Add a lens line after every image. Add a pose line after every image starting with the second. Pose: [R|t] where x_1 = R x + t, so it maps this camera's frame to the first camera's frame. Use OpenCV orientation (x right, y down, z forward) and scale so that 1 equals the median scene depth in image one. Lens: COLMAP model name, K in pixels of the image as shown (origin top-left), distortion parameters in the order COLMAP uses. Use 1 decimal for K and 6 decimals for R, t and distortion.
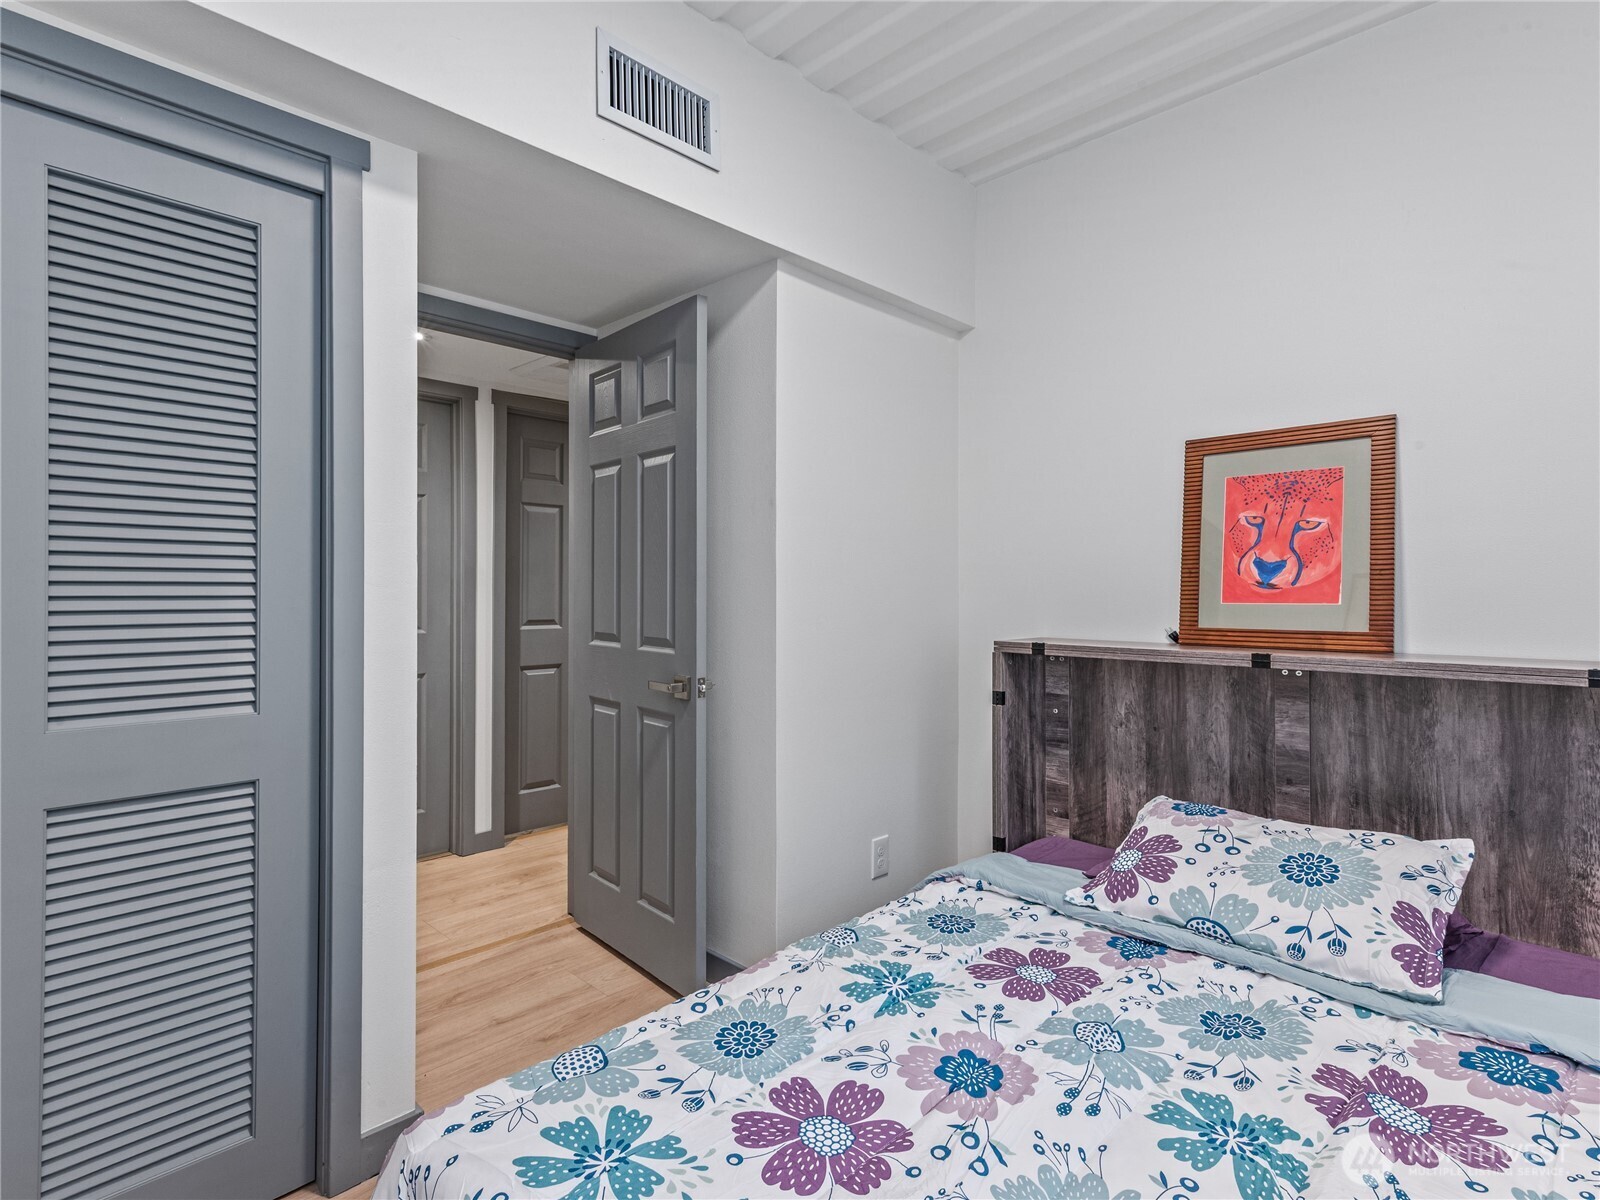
lens RADIAL K [[771.1, 0, 798.4], [0, 771.1, 593.9], [0, 0, 1]] dist [0.013783, -0.000005]
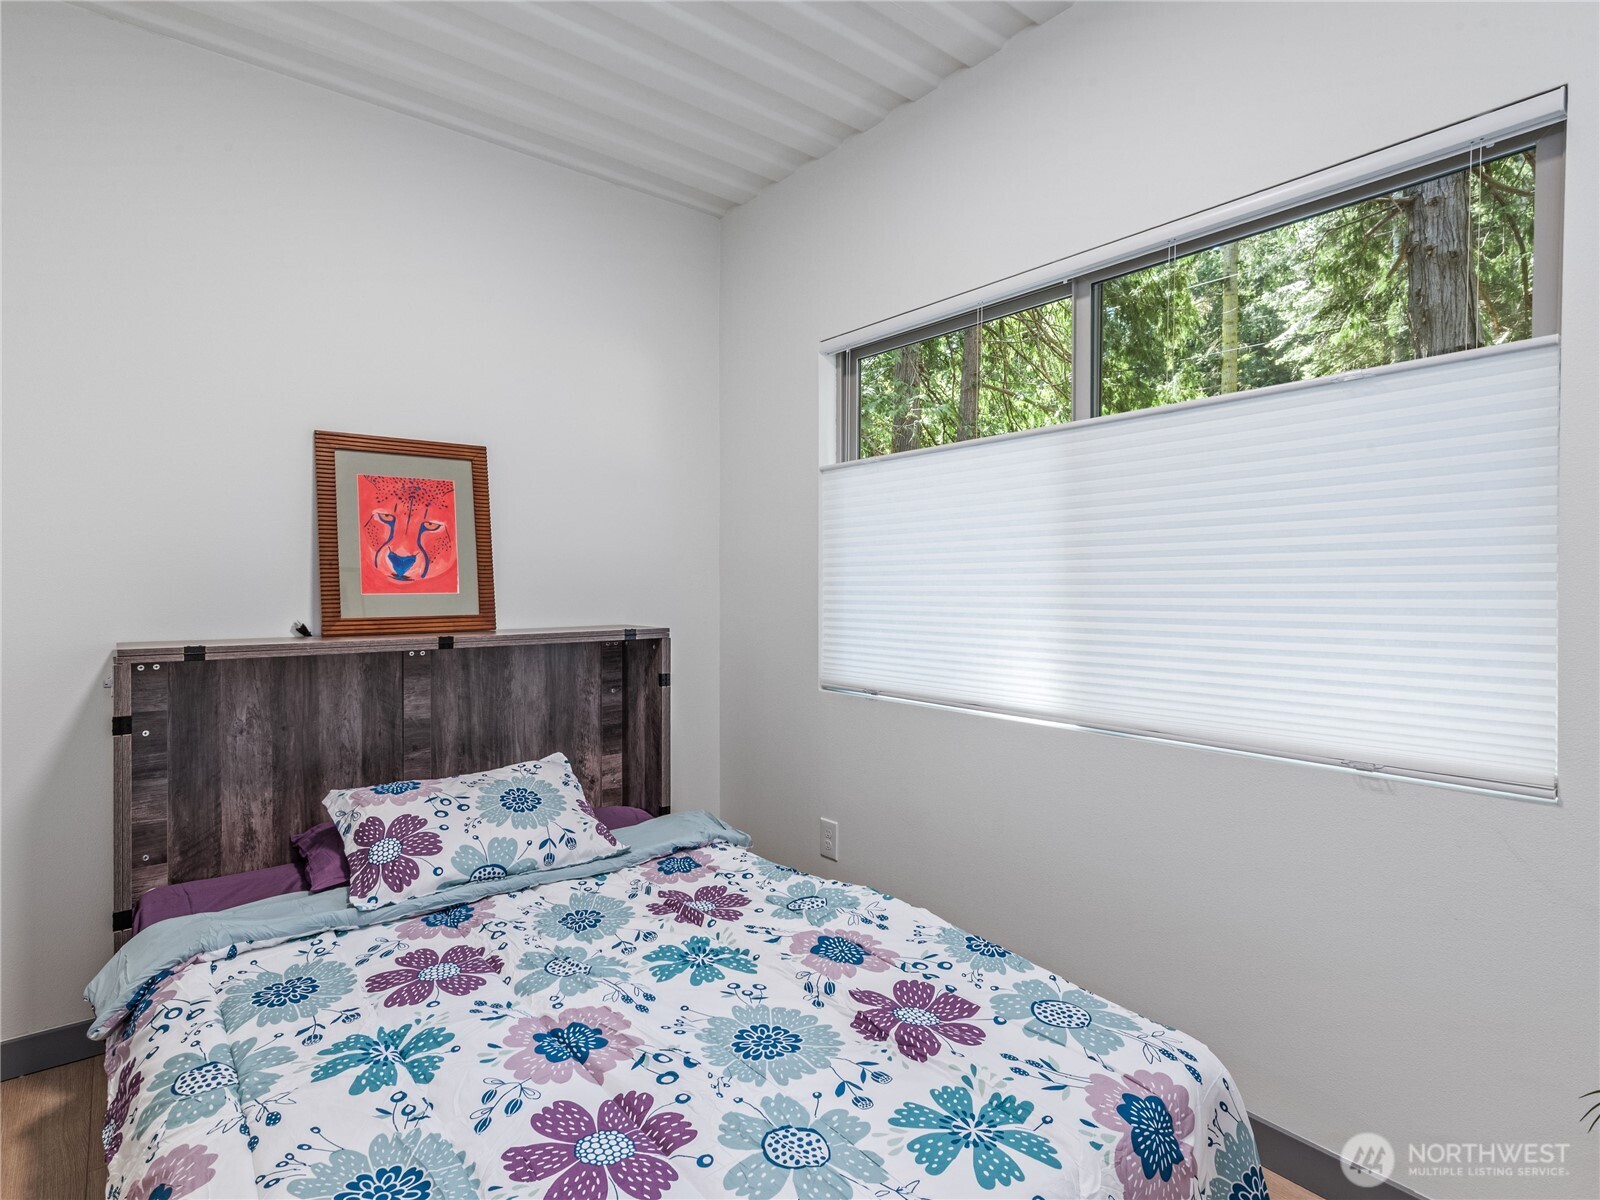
lens RADIAL K [[771.1, 0, 743.5], [0, 771.1, 595.1], [0, 0, 1]] dist [0.013783, -0.000005]
pose [[0.226289, -0.016288, 0.973924, -0.409987], [0.004094, 0.999867, 0.015771, -0.001099], [-0.974052, 0.000419, 0.226325, 0.296066]]
